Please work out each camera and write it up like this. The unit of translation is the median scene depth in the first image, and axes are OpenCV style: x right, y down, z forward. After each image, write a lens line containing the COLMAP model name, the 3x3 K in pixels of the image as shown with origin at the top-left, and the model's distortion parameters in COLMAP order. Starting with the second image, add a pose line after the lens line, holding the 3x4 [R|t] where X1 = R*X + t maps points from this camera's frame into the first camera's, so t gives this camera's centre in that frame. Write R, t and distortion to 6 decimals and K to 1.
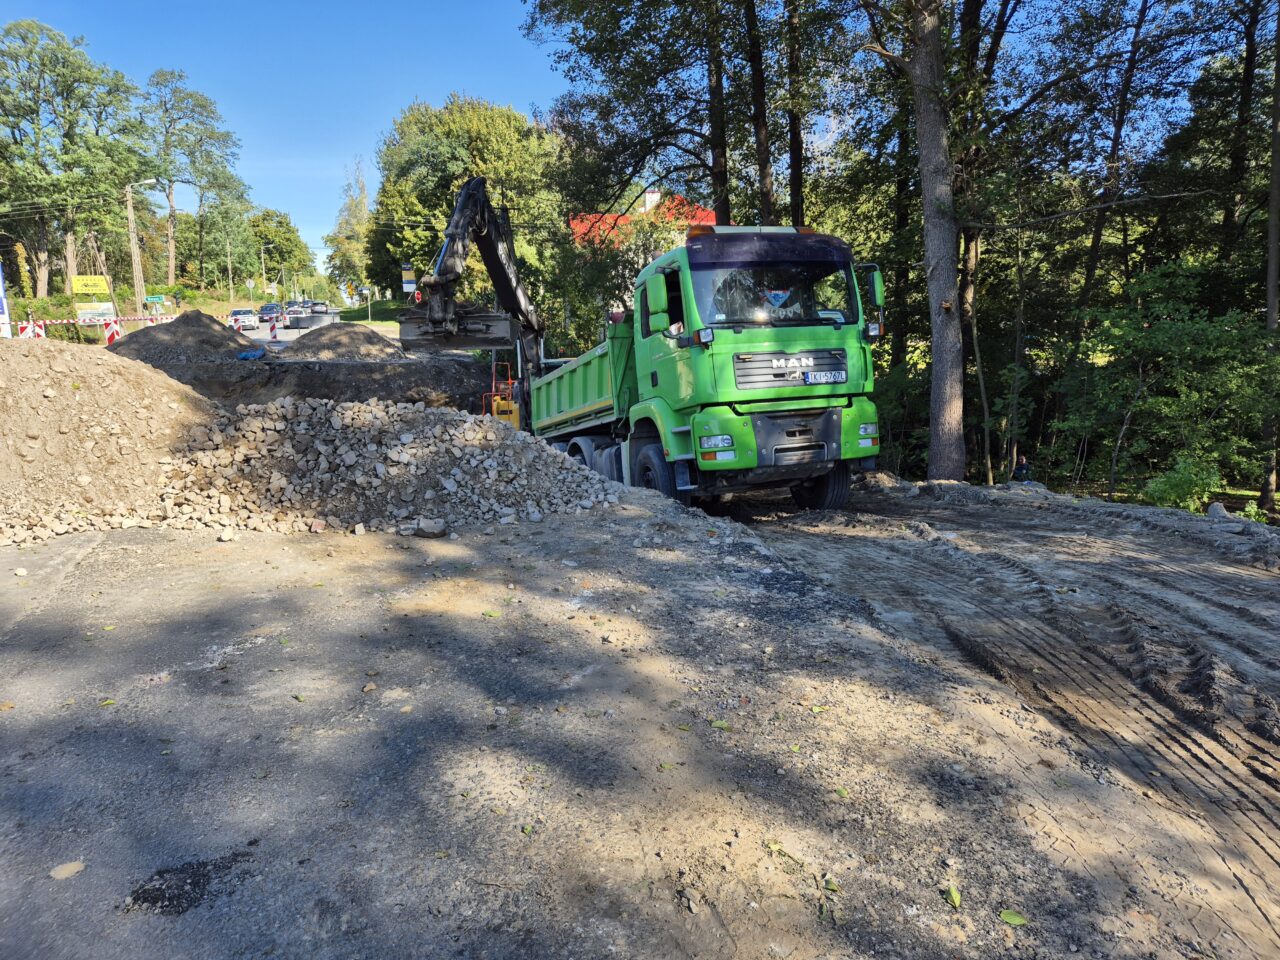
lens RADIAL K [[846.2, 0, 643.6], [0, 846.2, 473.0], [0, 0, 1]] dist [0.072373, -0.061325]
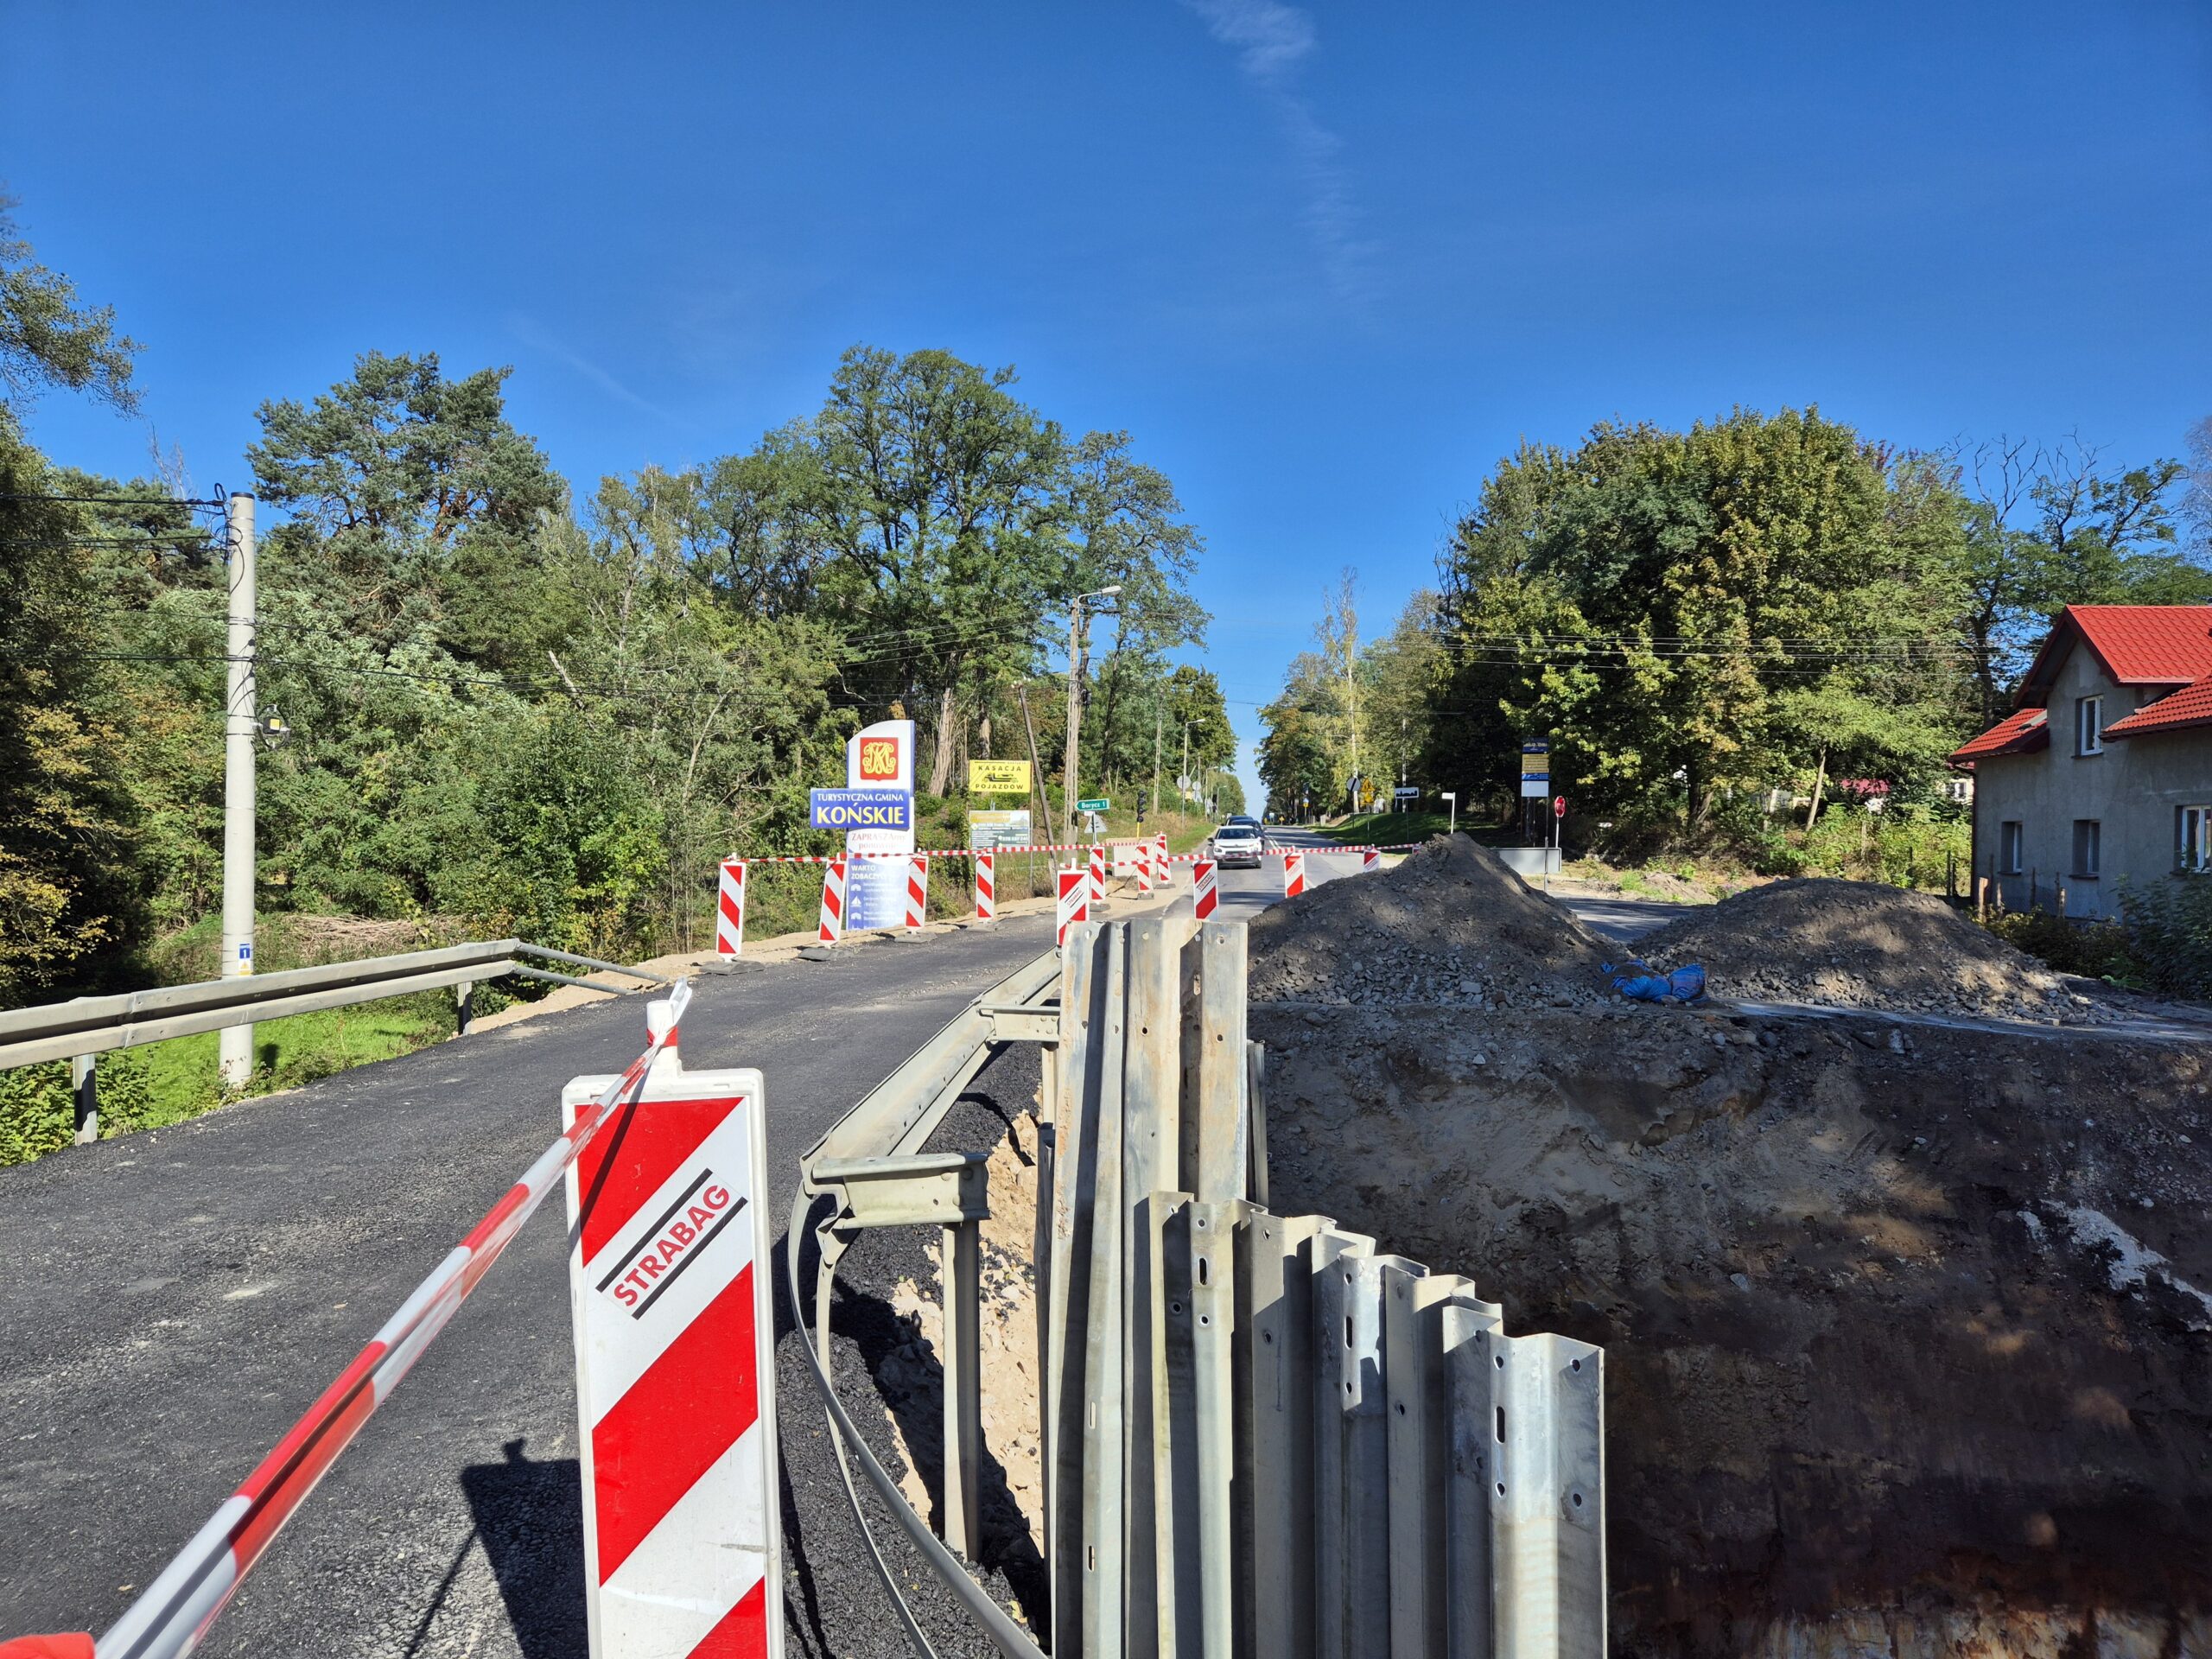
lens RADIAL K [[1457.5, 0, 1113.6], [0, 1457.5, 842.3], [0, 0, 1]] dist [0.063596, -0.064659]
pose [[0.914971, 0.029174, -0.402464, -0.439430], [-0.101375, 0.982014, -0.159284, -0.089527], [0.390579, 0.186540, 0.901472, 0.470470]]
